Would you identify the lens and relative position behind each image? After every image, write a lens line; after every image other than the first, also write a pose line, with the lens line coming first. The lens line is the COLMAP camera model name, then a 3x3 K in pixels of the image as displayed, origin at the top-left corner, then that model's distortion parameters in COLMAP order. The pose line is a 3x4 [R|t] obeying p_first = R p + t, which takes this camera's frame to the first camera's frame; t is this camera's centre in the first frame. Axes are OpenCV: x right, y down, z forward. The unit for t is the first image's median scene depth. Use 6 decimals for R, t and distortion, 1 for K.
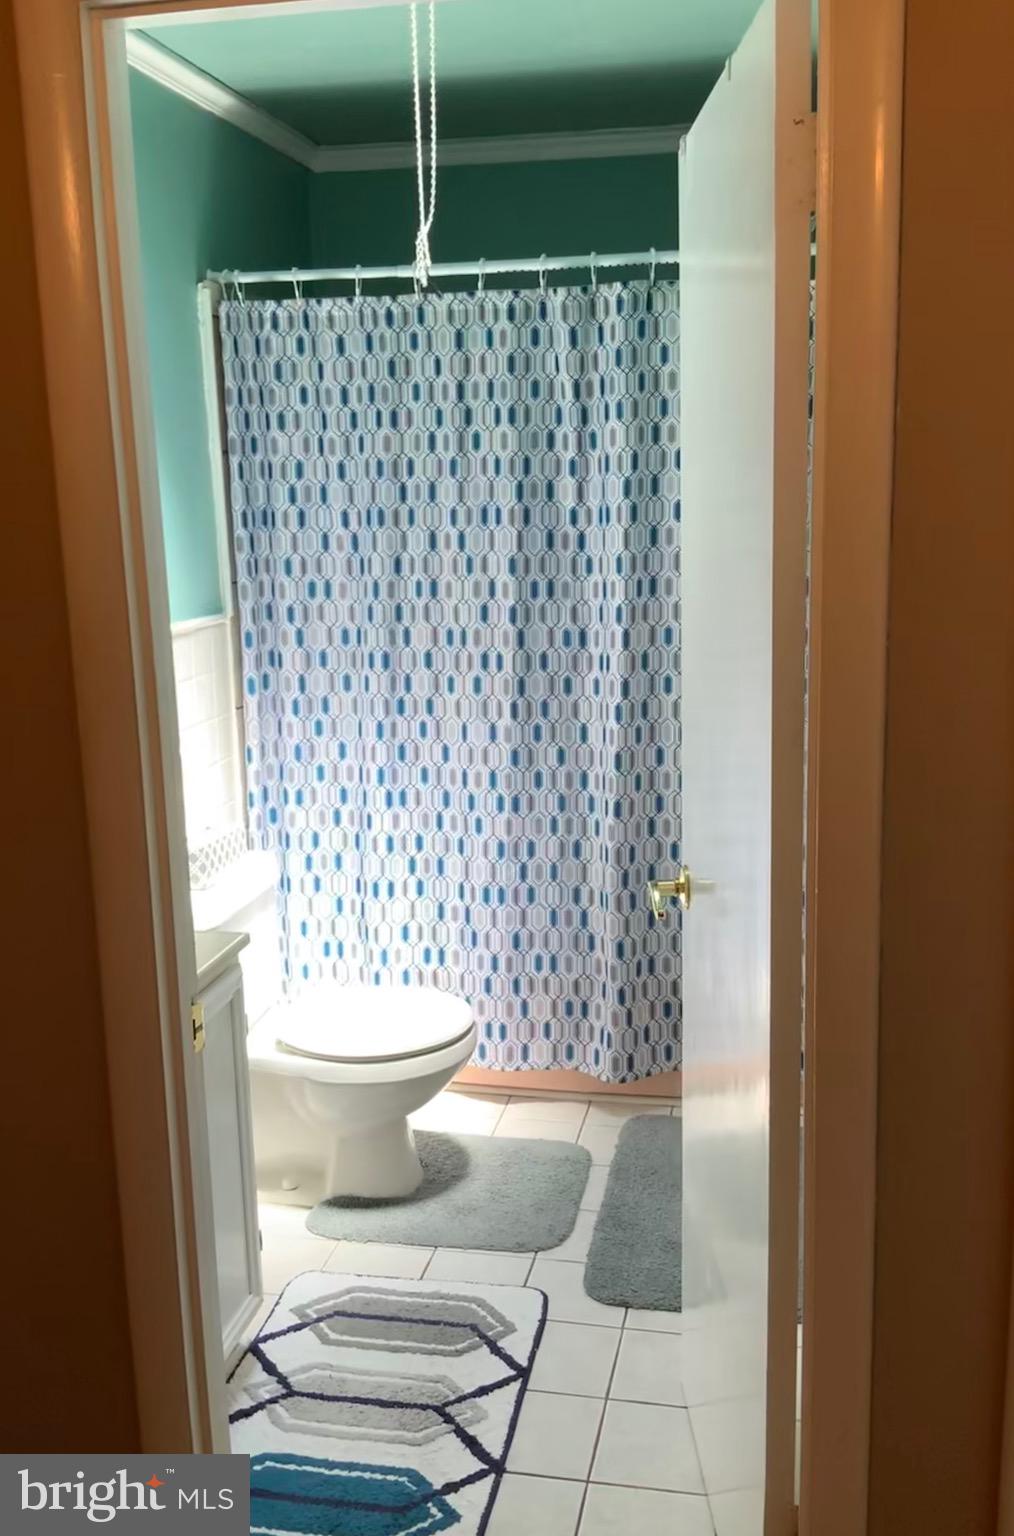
lens RADIAL K [[1386.1, 0, 518.6], [0, 1386.1, 775.5], [0, 0, 1]] dist [0.078241, -0.040693]
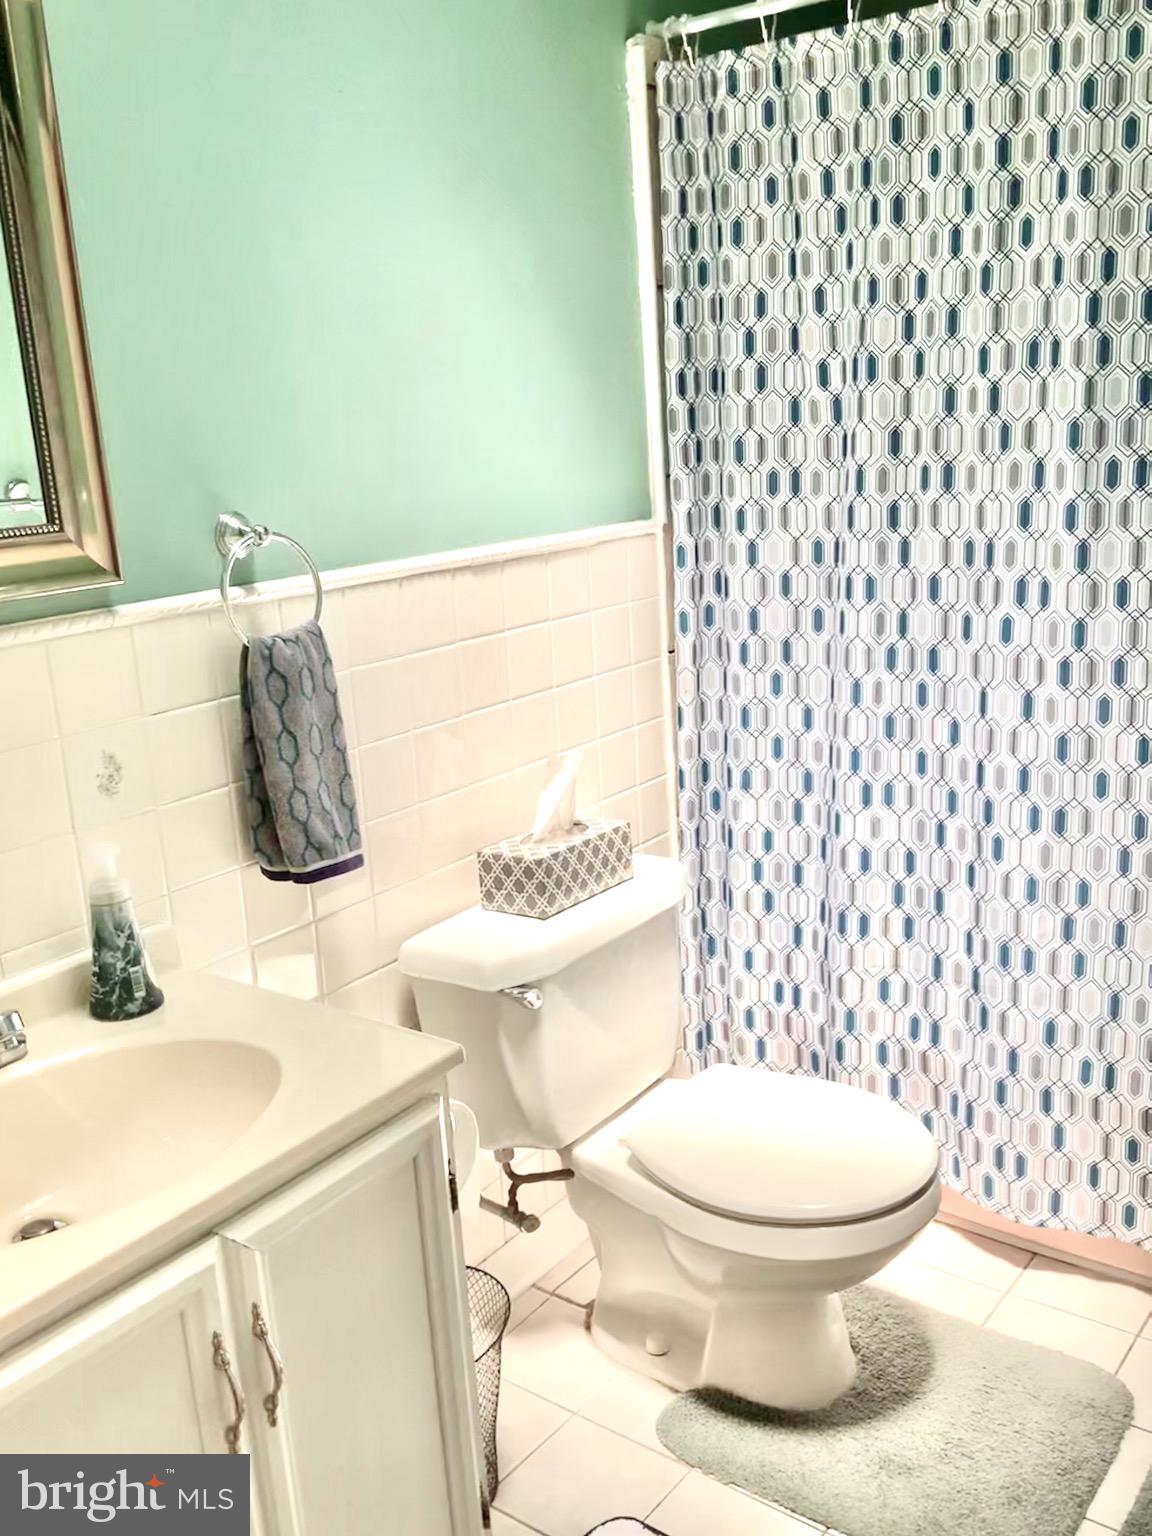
lens RADIAL K [[1417.9, 0, 563.2], [0, 1417.9, 770.2], [0, 0, 1]] dist [0.017798, 0.000000]
pose [[0.891907, 0.073822, -0.446153, 0.084303], [-0.043830, 0.996053, 0.077190, -0.042856], [0.450090, -0.049291, 0.891622, 0.332368]]
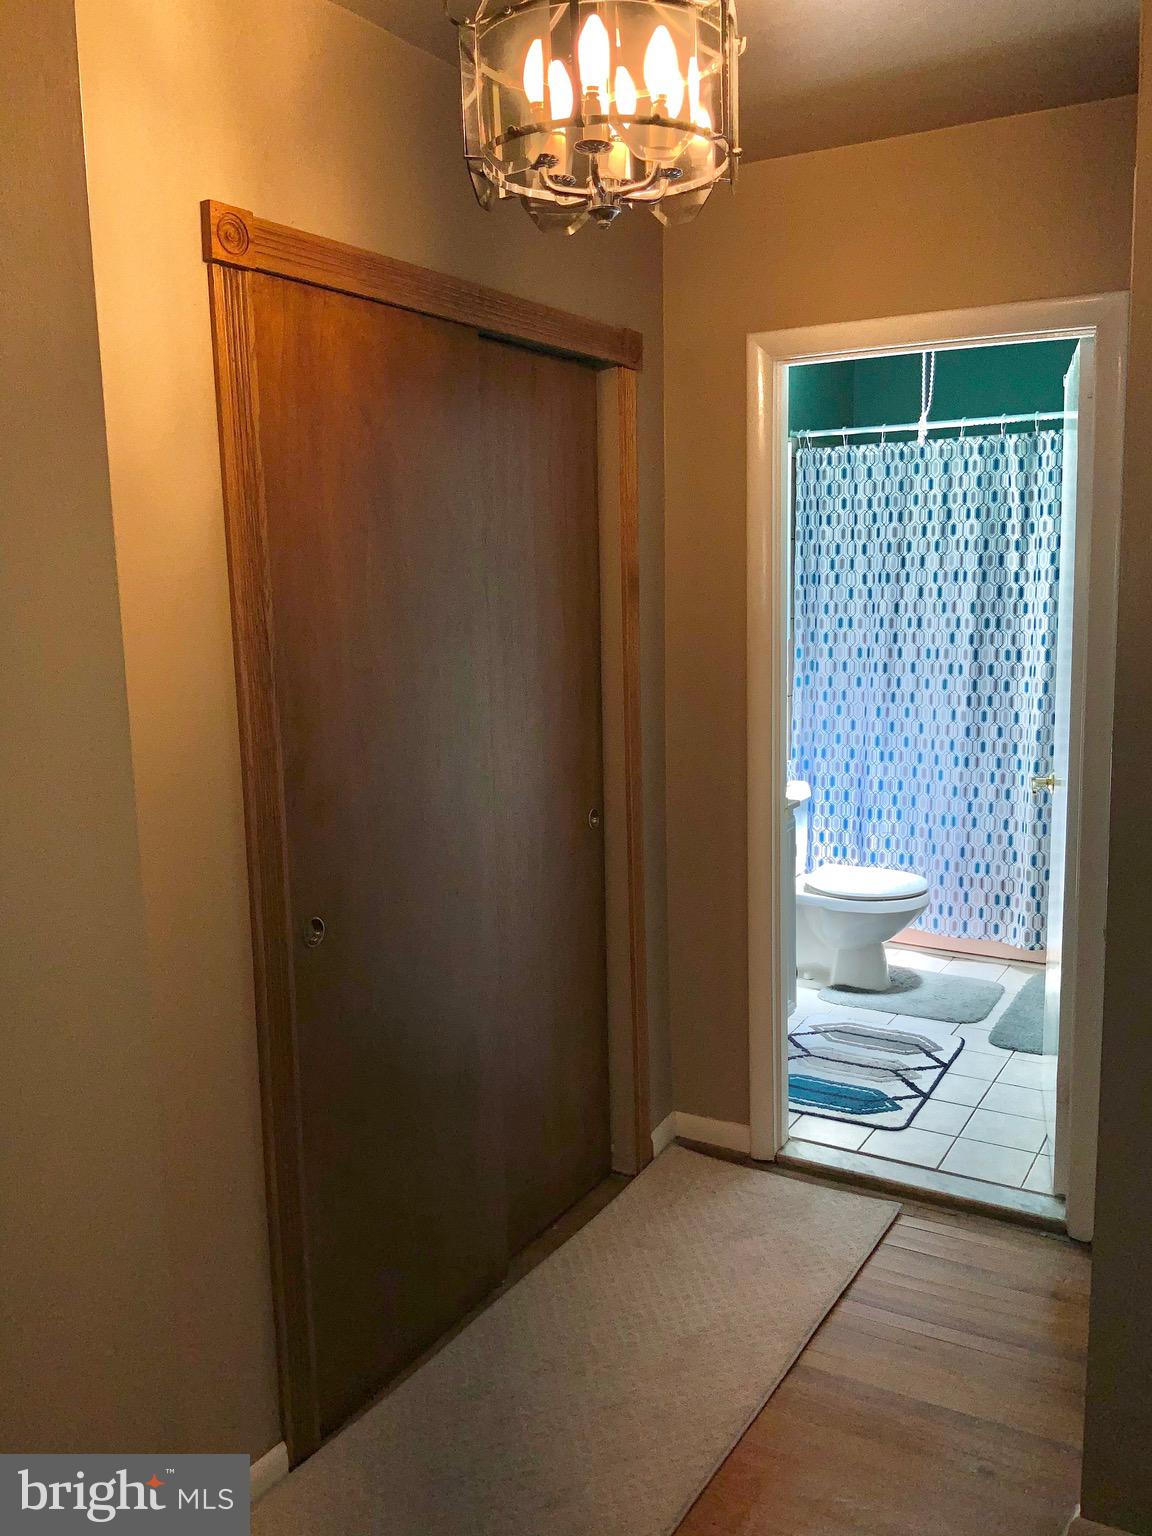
lens RADIAL K [[1292.7, 0, 572.4], [0, 1292.7, 771.1], [0, 0, 1]] dist [0.081547, -0.002734]
pose [[0.944900, 0.051698, -0.323252, 0.053441], [-0.065461, 0.997347, -0.031843, 0.107470], [0.320748, 0.051249, 0.945777, -0.519916]]
